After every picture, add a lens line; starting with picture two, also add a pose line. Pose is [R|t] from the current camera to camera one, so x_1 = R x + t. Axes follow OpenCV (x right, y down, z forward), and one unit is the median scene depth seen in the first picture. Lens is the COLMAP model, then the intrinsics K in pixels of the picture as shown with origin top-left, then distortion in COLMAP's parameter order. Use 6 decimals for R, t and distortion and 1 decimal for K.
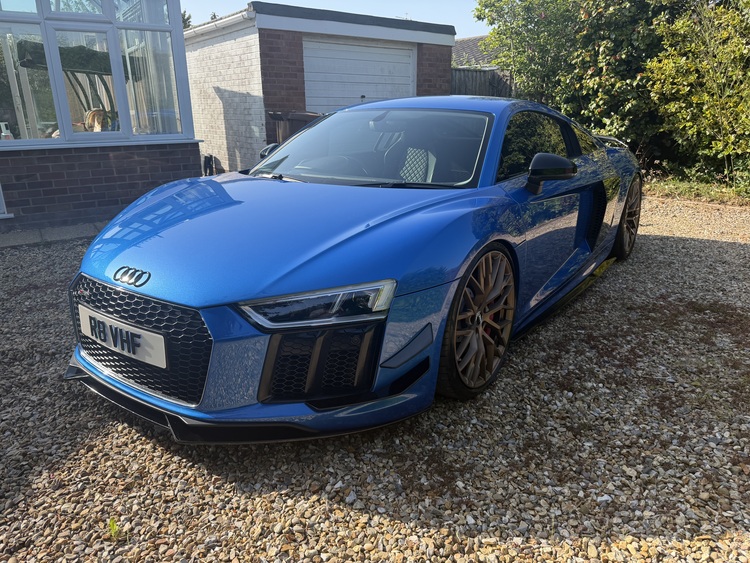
lens RADIAL K [[543.2, 0, 375.0], [0, 543.2, 281.5], [0, 0, 1]] dist [-0.016070, 0.001768]
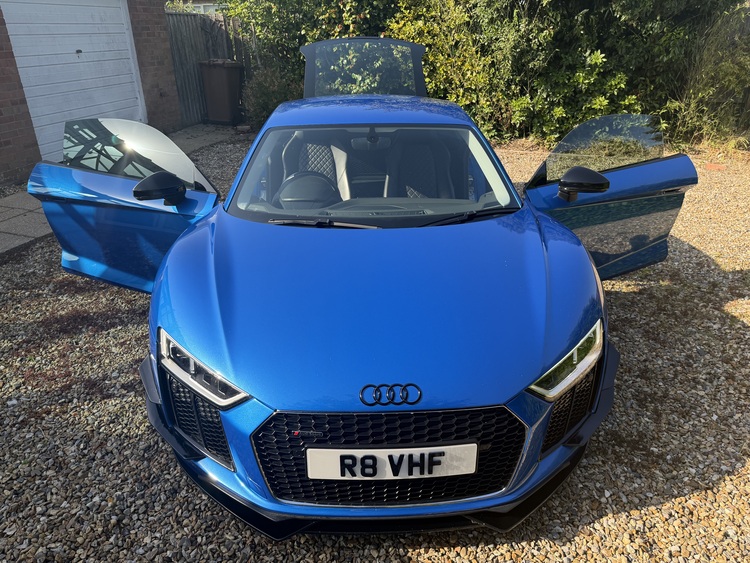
lens RADIAL K [[543.2, 0, 375.0], [0, 543.2, 281.5], [0, 0, 1]] dist [-0.016070, 0.001768]
pose [[0.782954, -0.253633, 0.568027, -0.269927], [0.176761, 0.966177, 0.187770, -0.102898], [-0.596439, -0.046610, 0.801304, 0.099210]]
